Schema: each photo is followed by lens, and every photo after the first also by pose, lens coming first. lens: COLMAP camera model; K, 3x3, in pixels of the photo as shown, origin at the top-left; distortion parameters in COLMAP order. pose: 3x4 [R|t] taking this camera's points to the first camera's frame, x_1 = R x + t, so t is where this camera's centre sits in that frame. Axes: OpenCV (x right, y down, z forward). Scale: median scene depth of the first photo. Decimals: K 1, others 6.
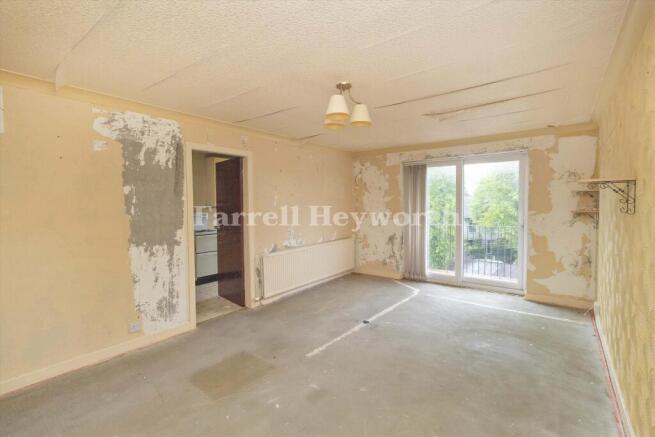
lens RADIAL K [[303.4, 0, 327.0], [0, 303.4, 216.7], [0, 0, 1]] dist [0.005337, 0.000690]
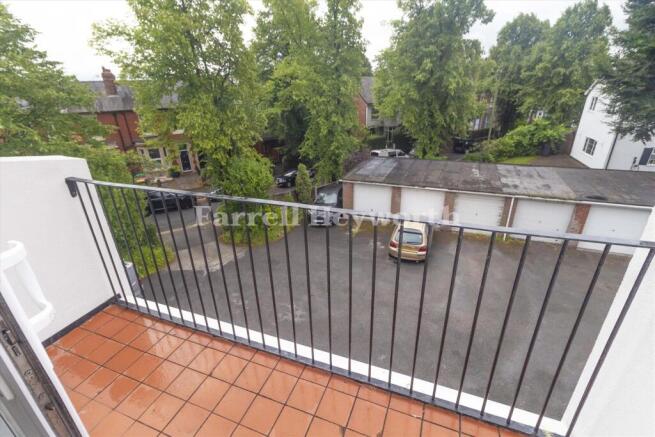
lens RADIAL K [[303.4, 0, 328.4], [0, 303.4, 216.4], [0, 0, 1]] dist [0.005337, 0.000690]
pose [[0.957796, -0.130630, 0.256051, 0.076169], [0.032018, 0.933713, 0.356587, -0.008110], [-0.285660, -0.333340, 0.898489, 0.123146]]
